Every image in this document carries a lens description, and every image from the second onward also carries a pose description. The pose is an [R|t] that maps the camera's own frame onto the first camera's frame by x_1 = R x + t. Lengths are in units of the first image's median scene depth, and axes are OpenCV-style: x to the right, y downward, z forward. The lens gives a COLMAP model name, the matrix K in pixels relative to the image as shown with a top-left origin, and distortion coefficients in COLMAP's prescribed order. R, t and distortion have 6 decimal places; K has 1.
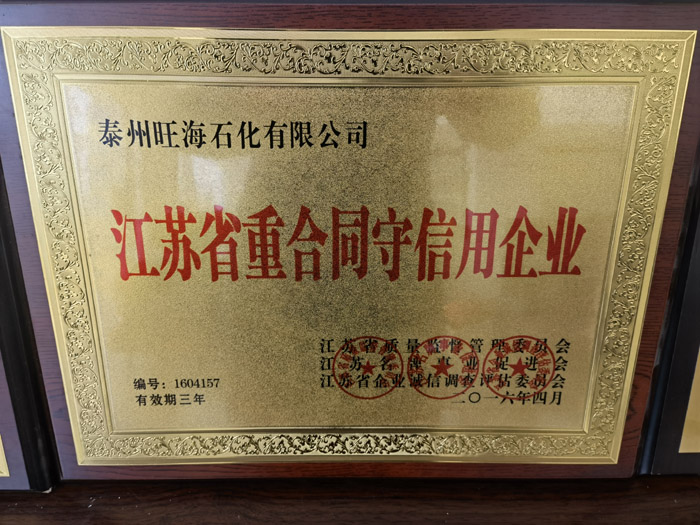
lens RADIAL K [[549.3, 0, 350.0], [0, 549.3, 262.5], [0, 0, 1]] dist [0.057531, -0.001039]
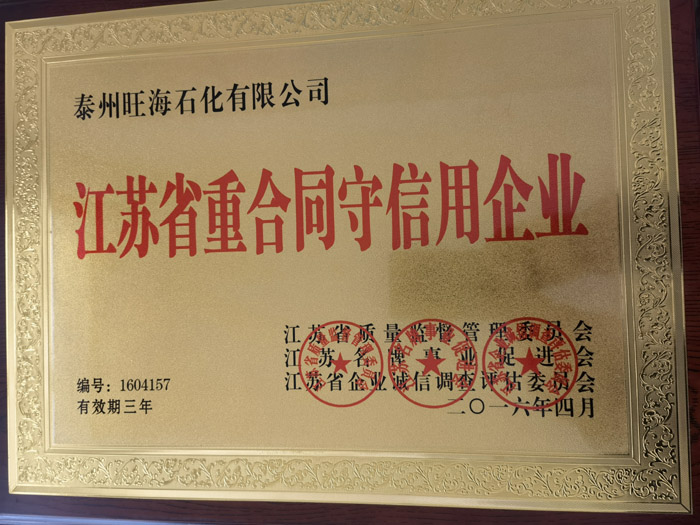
lens RADIAL K [[549.3, 0, 350.0], [0, 549.3, 262.5], [0, 0, 1]] dist [0.057531, -0.001039]
pose [[0.988621, -0.034446, -0.146428, 0.185437], [-0.018940, 0.937178, -0.348337, 0.361002], [0.149228, 0.347146, 0.925862, 0.195345]]
